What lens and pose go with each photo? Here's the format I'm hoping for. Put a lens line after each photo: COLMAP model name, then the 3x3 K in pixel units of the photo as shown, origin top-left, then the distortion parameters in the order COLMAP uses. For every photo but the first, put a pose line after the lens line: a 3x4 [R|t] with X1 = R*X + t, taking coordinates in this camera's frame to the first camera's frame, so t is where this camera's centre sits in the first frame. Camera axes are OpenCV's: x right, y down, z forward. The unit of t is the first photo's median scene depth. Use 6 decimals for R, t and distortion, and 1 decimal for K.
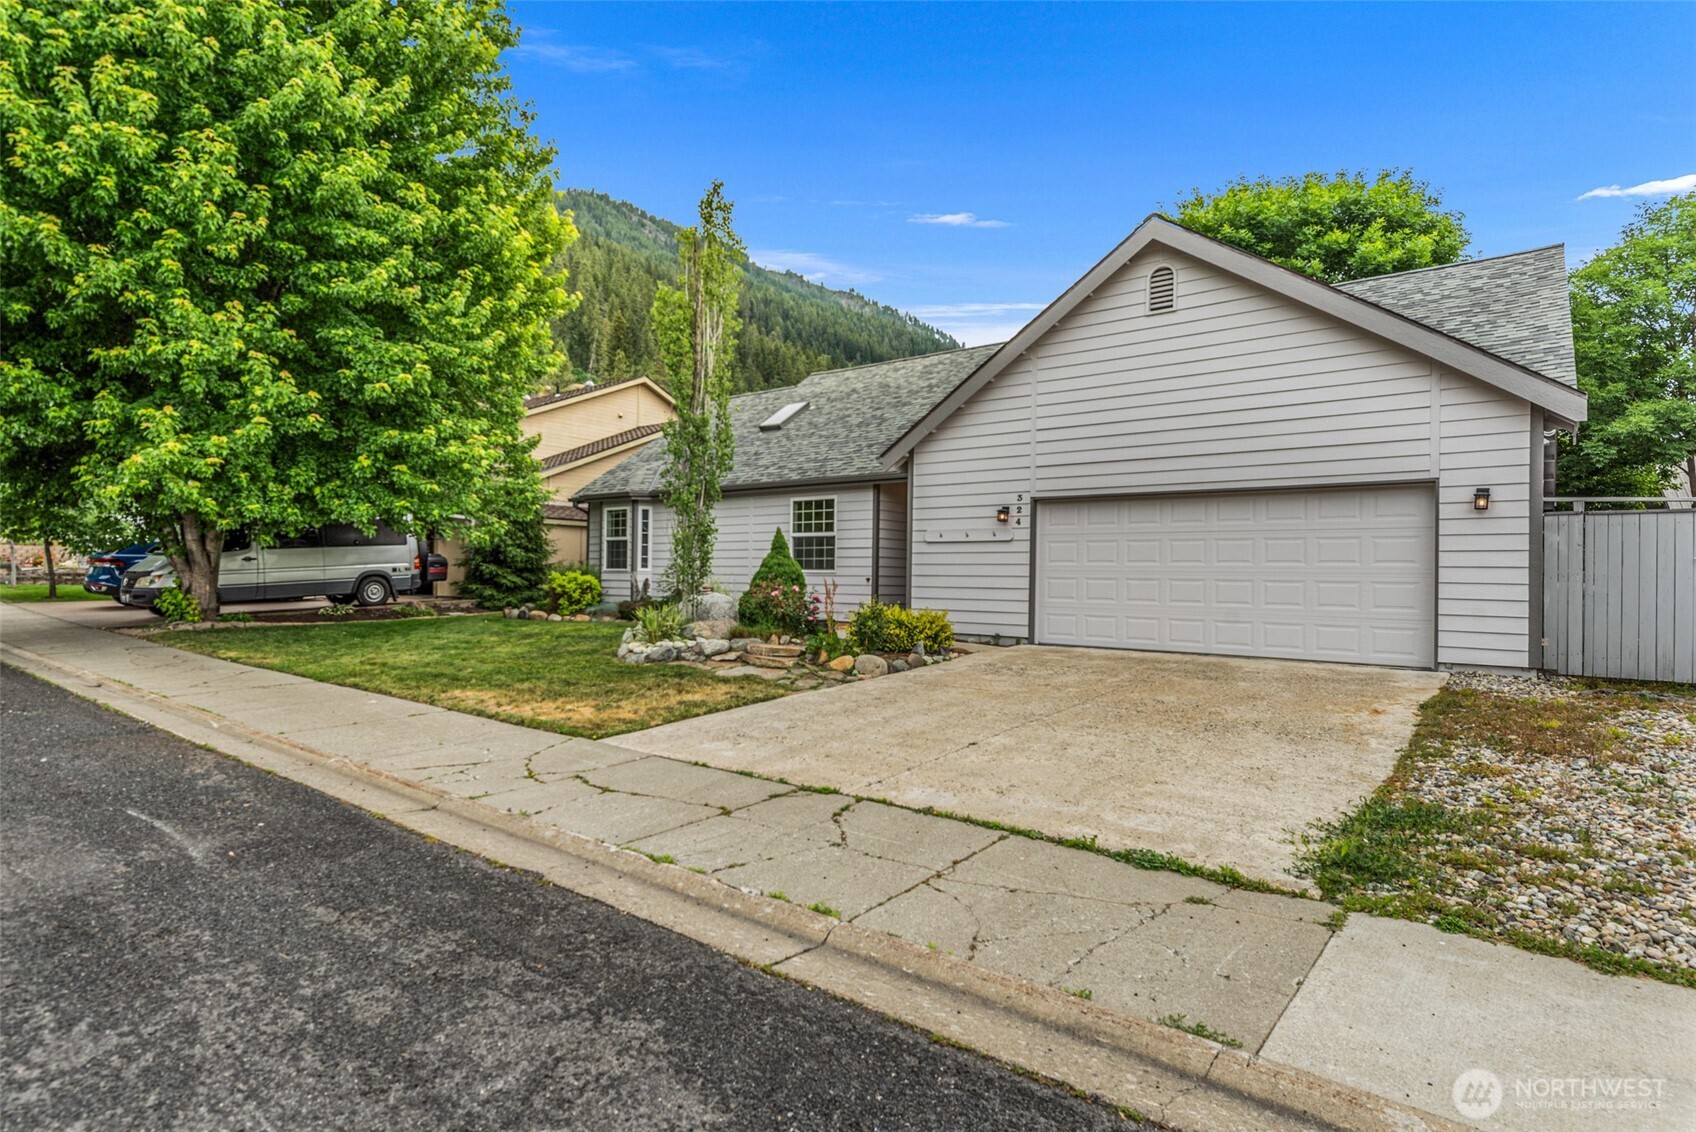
lens RADIAL K [[851.8, 0, 839.4], [0, 851.8, 562.8], [0, 0, 1]] dist [-0.005808, -0.001989]
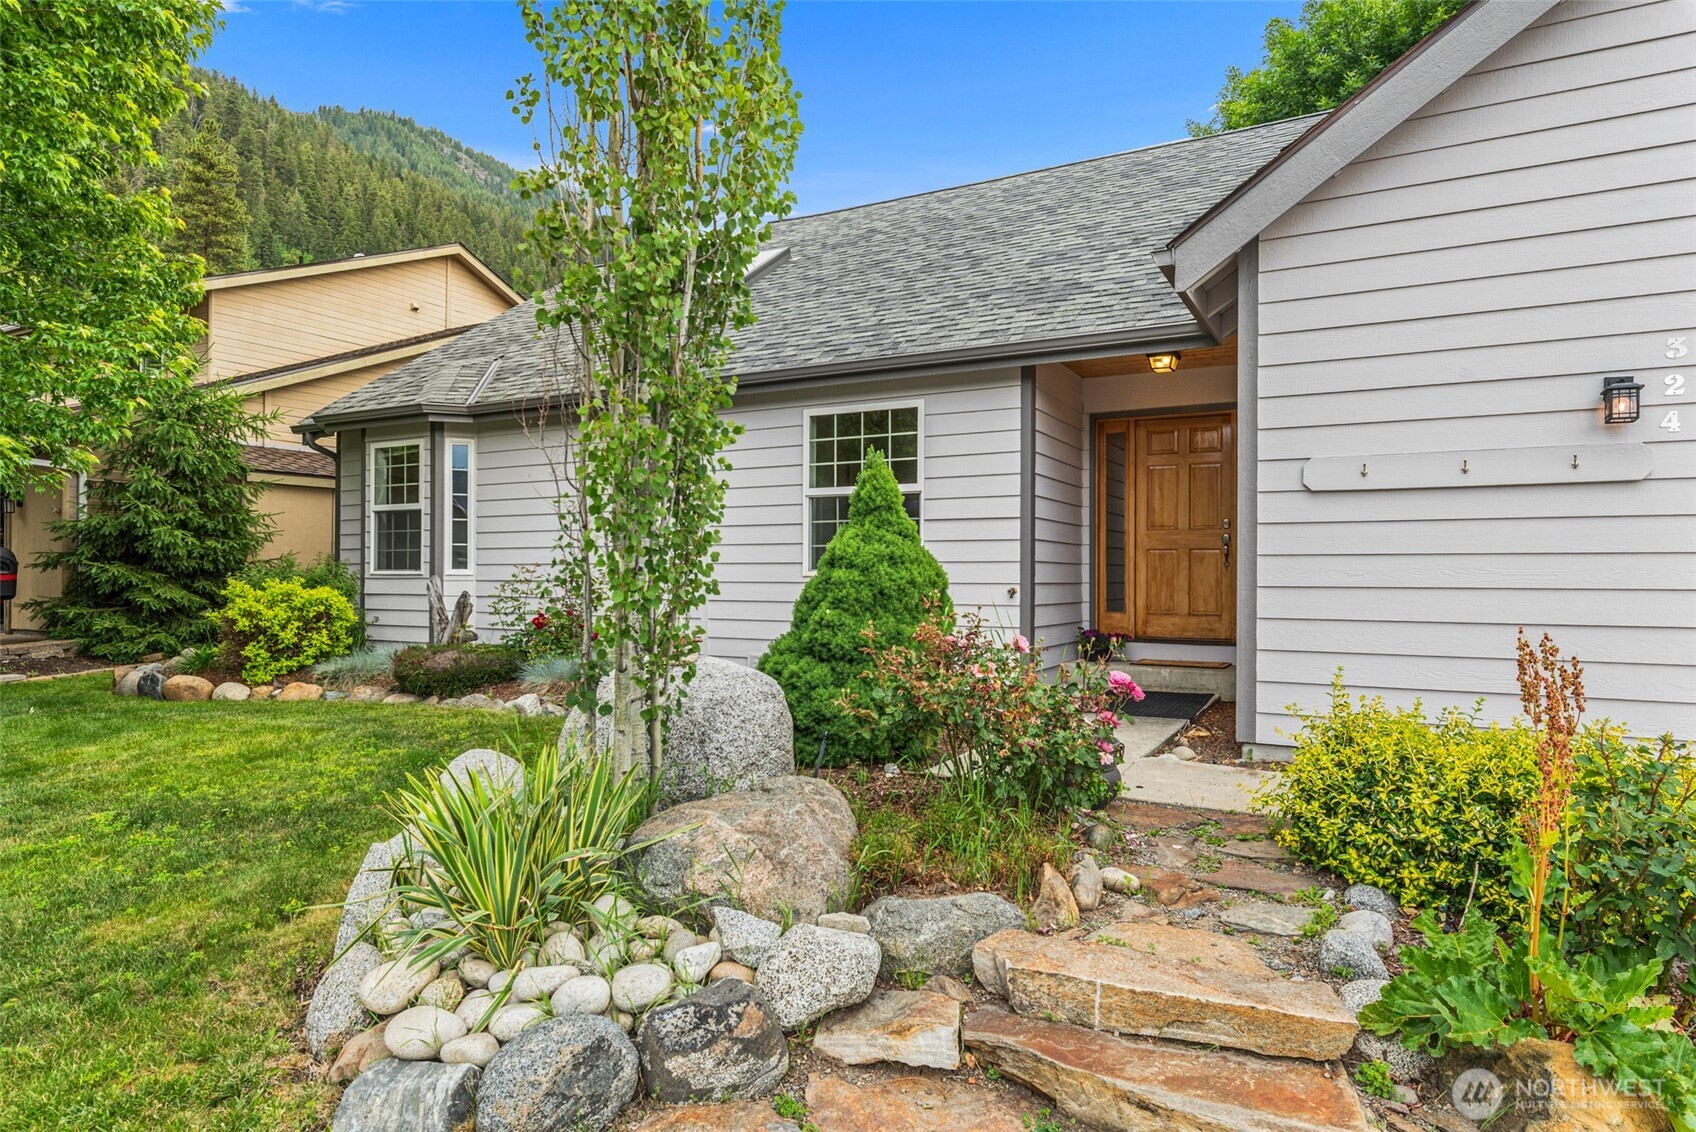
lens RADIAL K [[949.4, 0, 859.7], [0, 949.4, 553.7], [0, 0, 1]] dist [0.003433, 0.000260]
pose [[0.985442, -0.008319, 0.169806, -0.104124], [0.008426, 0.999964, 0.000088, -0.000301], [-0.169801, 0.001344, 0.985477, 0.463377]]
